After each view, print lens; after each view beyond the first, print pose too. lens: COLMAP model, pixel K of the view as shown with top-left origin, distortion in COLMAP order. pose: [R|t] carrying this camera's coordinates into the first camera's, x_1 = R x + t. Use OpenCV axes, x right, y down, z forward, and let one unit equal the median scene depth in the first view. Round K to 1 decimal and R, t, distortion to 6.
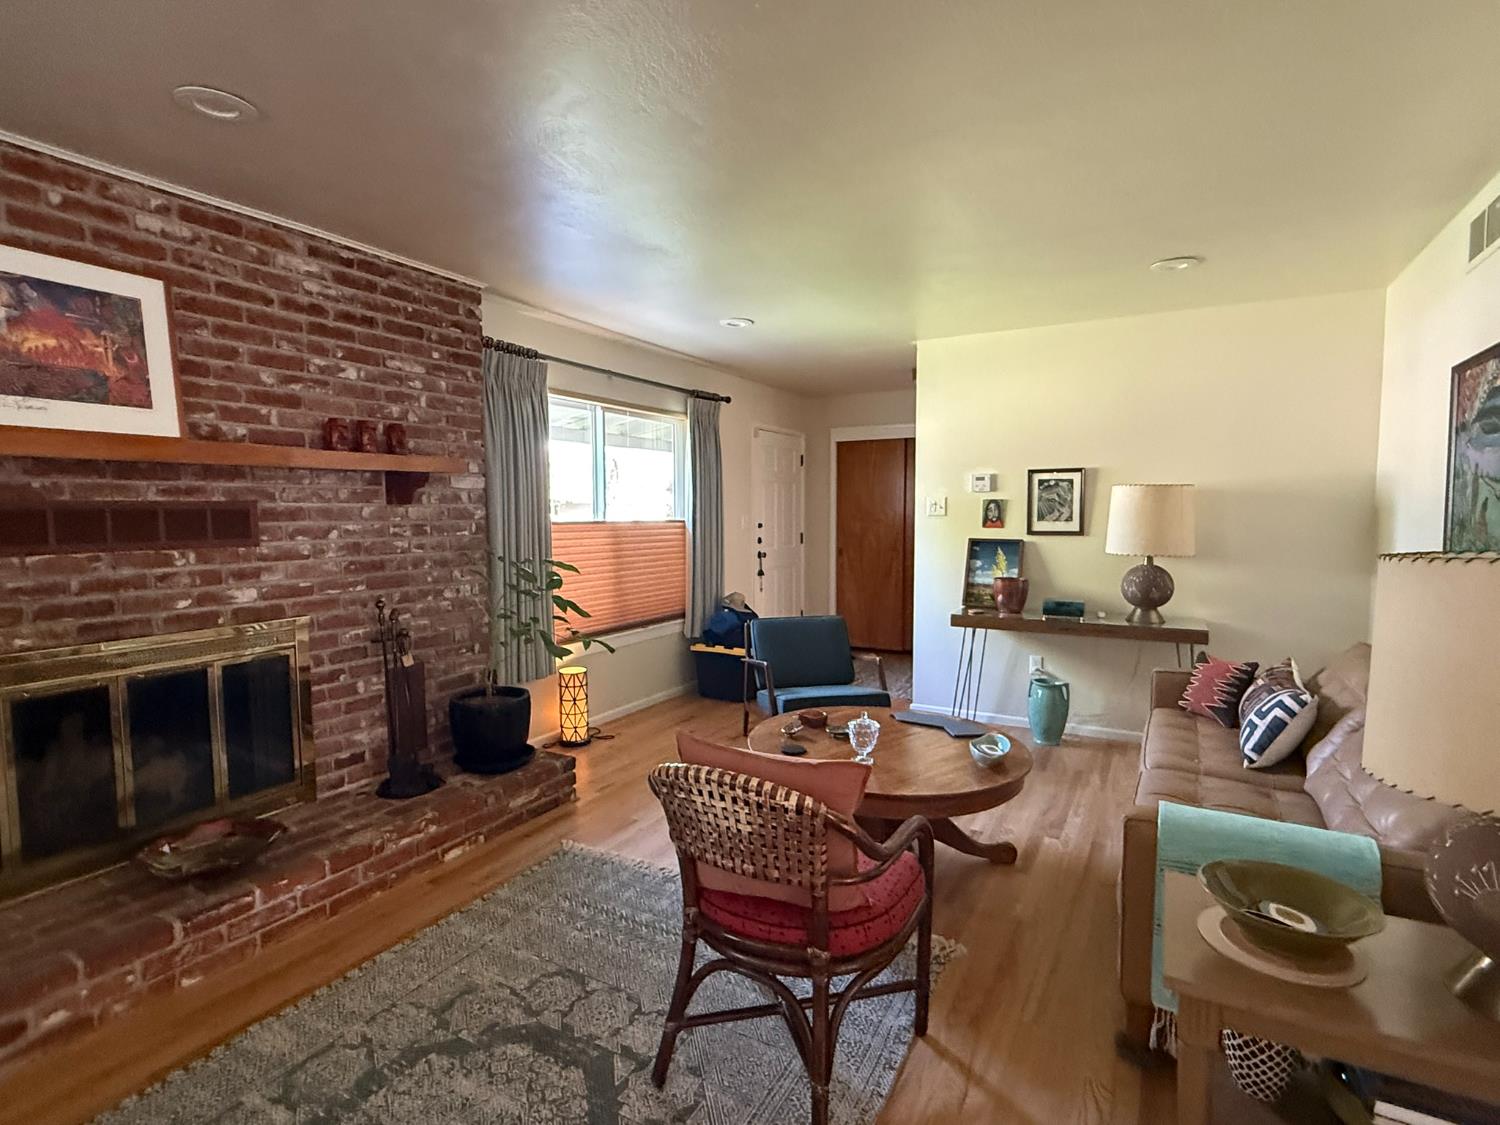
lens RADIAL K [[766.0, 0, 746.2], [0, 766.0, 564.0], [0, 0, 1]] dist [-0.001251, -0.000048]
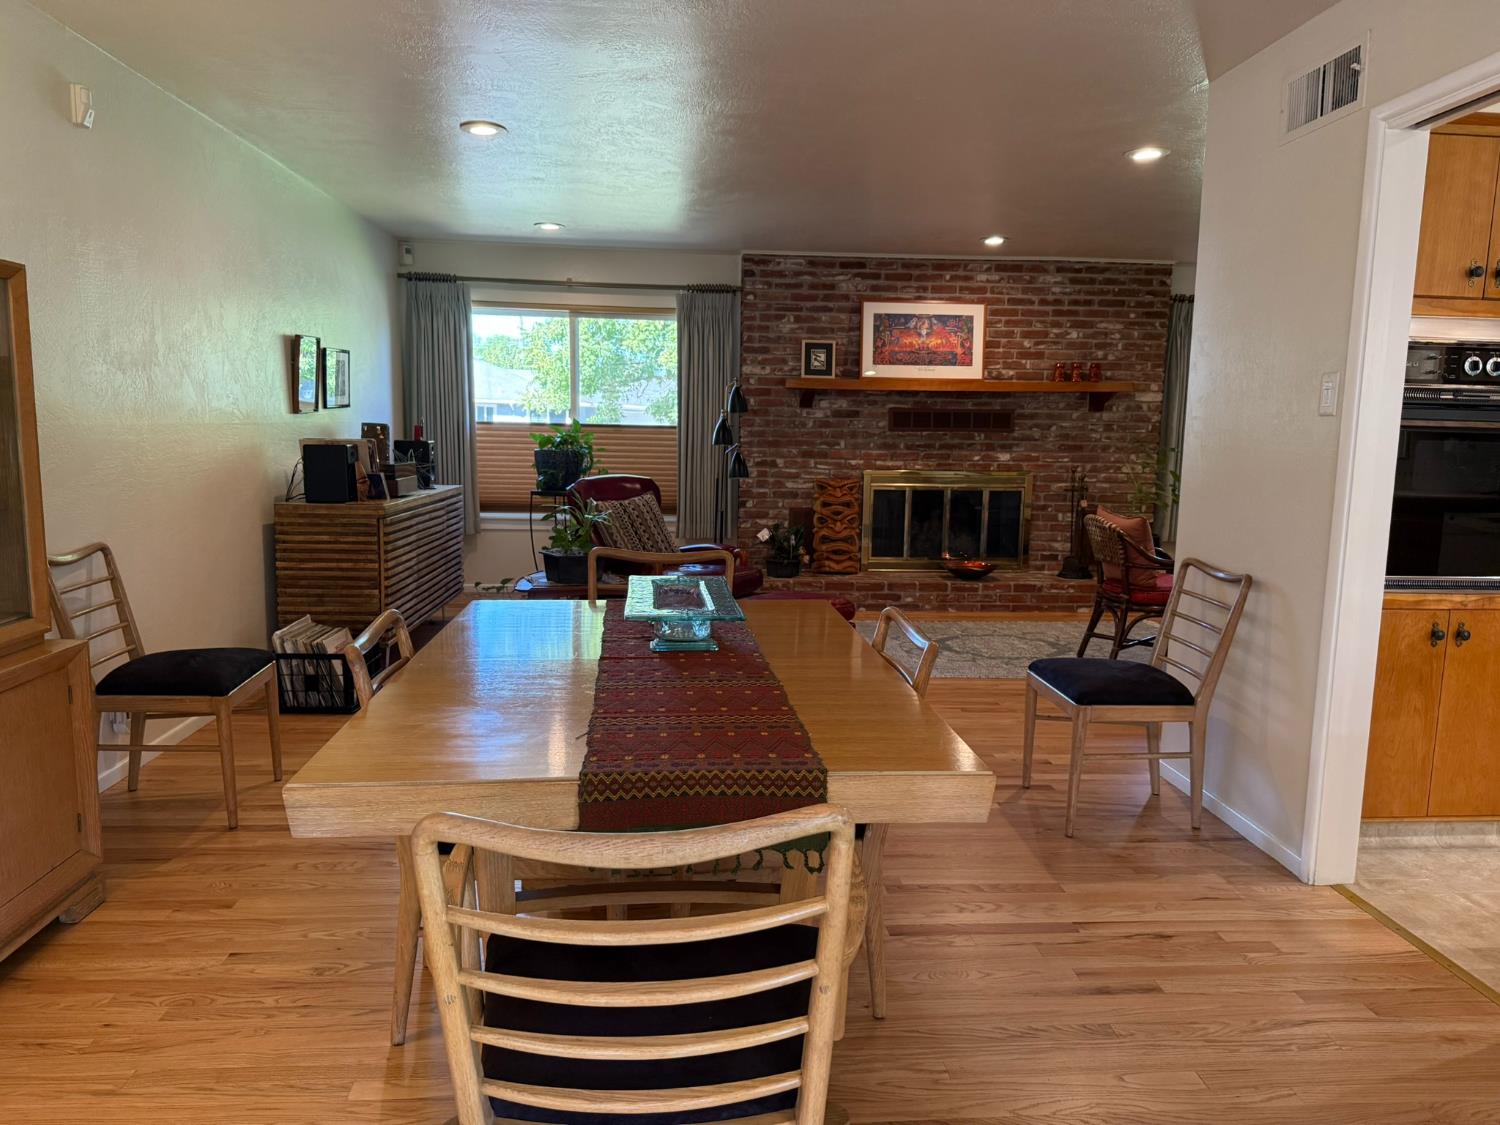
lens RADIAL K [[1049.3, 0, 751.2], [0, 1049.3, 580.2], [0, 0, 1]] dist [0.108976, -0.136779]
pose [[0.553458, 0.135759, -0.821738, 1.152114], [-0.079088, 0.990734, 0.110411, 0.095641], [0.829114, 0.003882, 0.559066, -0.969521]]
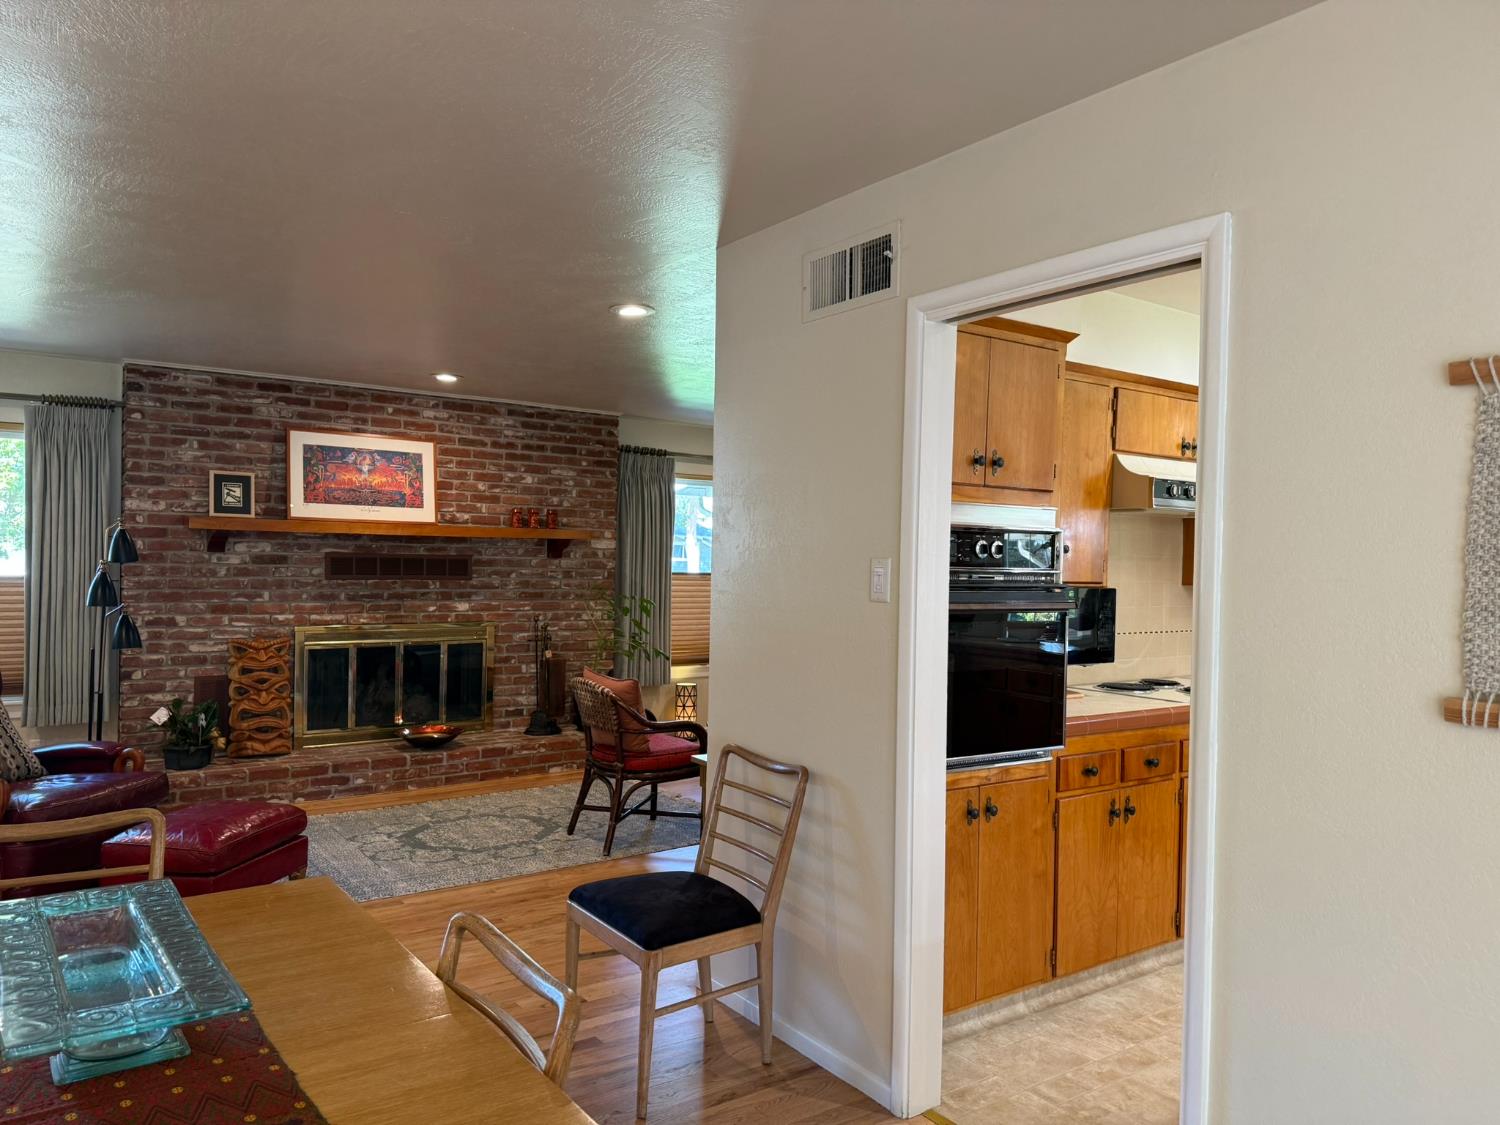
lens RADIAL K [[1045.7, 0, 747.6], [0, 1045.7, 568.5], [0, 0, 1]] dist [0.110577, -0.227494]
pose [[0.904525, 0.026507, -0.425596, 0.909895], [-0.053991, 0.997153, -0.052643, 0.040237], [0.422989, 0.070595, 0.903381, -0.870966]]
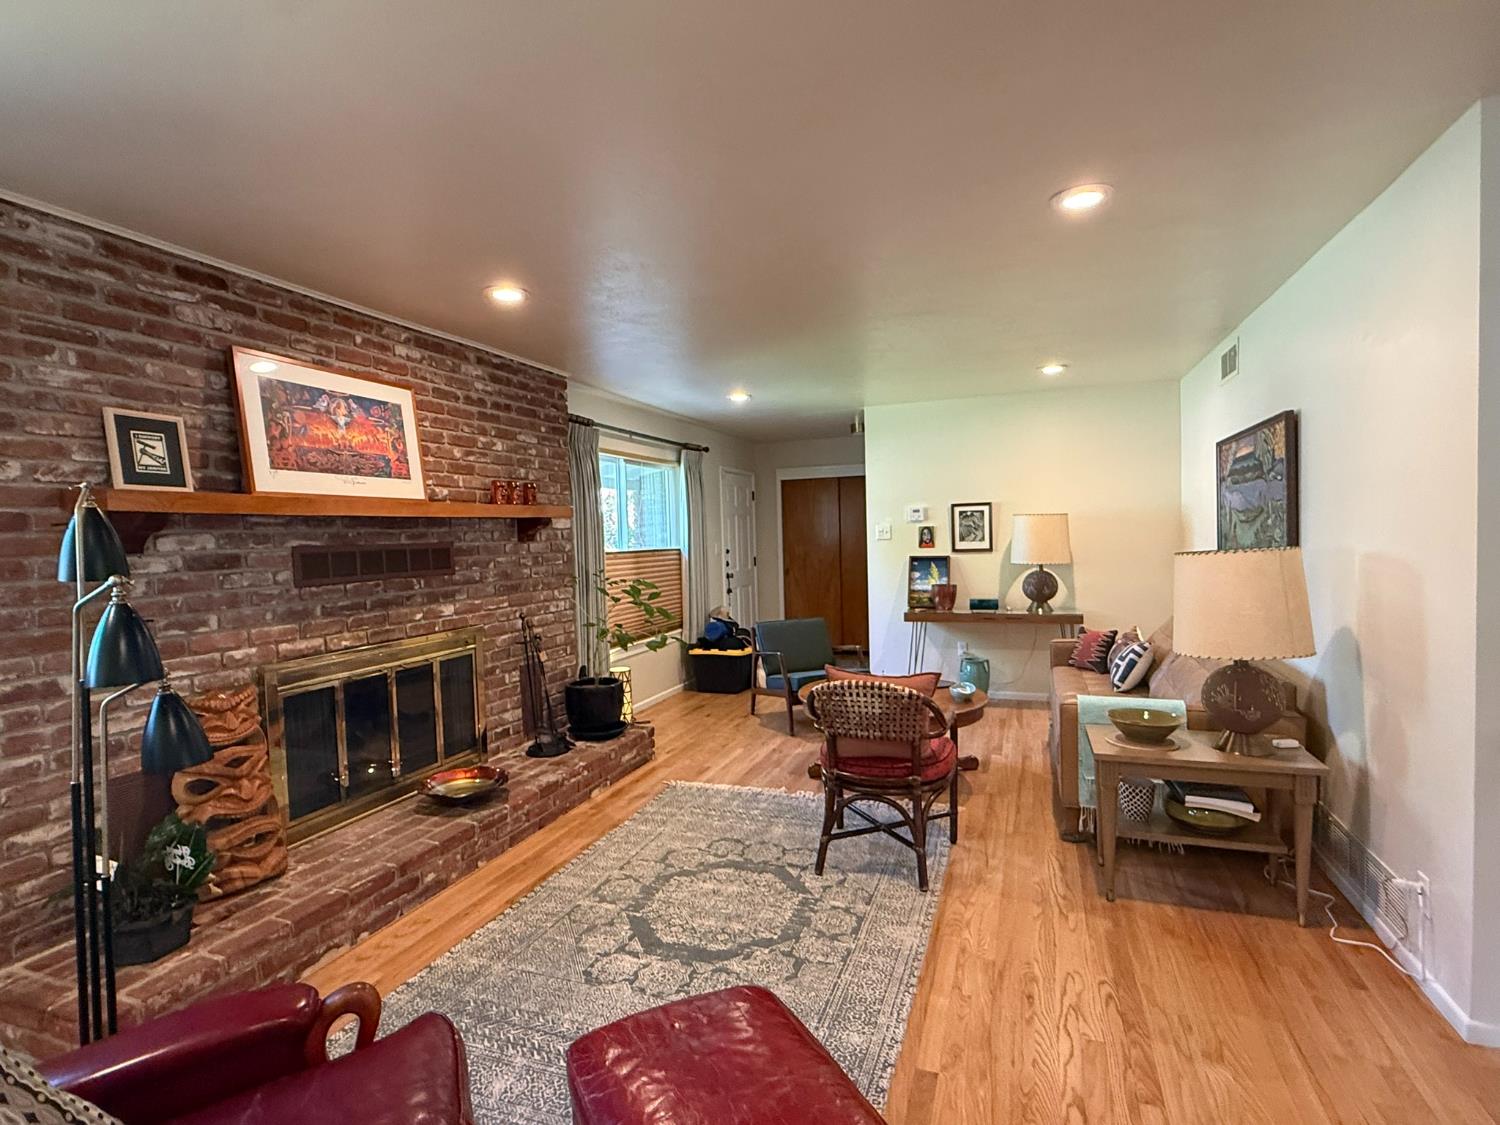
lens RADIAL K [[766.0, 0, 746.2], [0, 766.0, 564.0], [0, 0, 1]] dist [-0.001251, -0.000048]
pose [[0.987067, -0.030902, 0.157300, -0.305633], [0.036361, 0.998828, -0.031943, 0.018950], [-0.156129, 0.037250, 0.987034, -0.407360]]
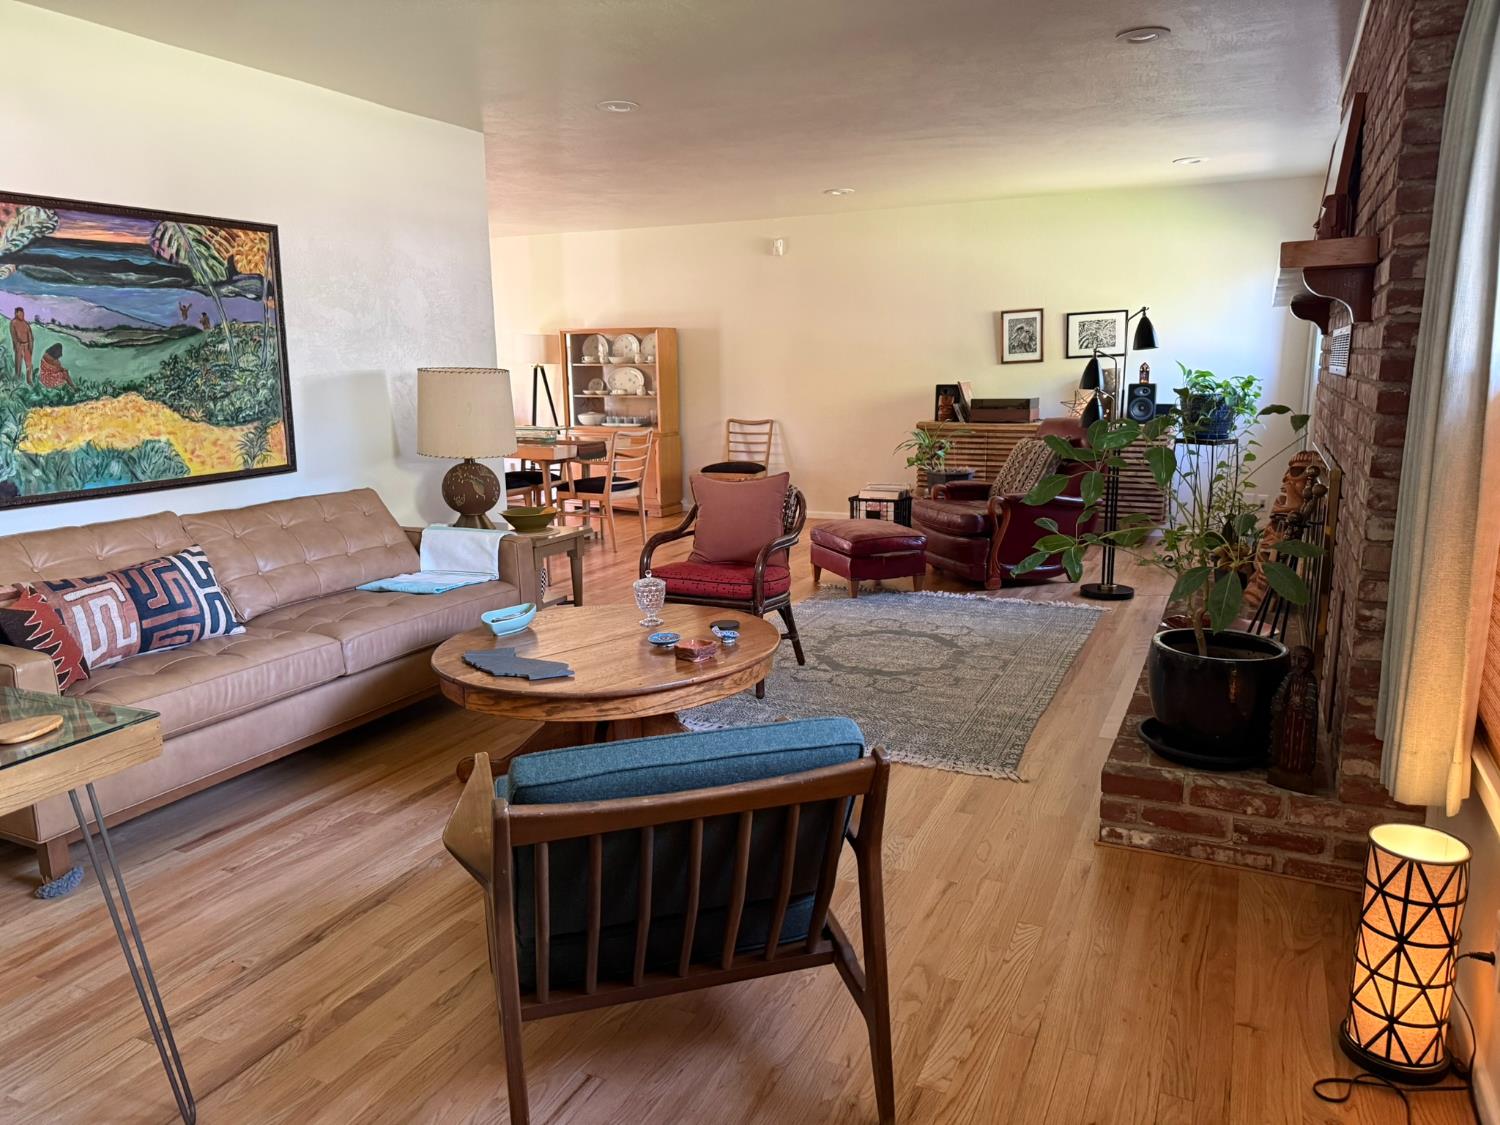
lens RADIAL K [[1045.7, 0, 747.6], [0, 1045.7, 568.5], [0, 0, 1]] dist [0.110577, -0.227494]
pose [[-0.997252, 0.031100, -0.067235, 0.103230], [0.012238, 0.964302, 0.264521, -0.125575], [0.073062, 0.262971, -0.962033, 1.957888]]
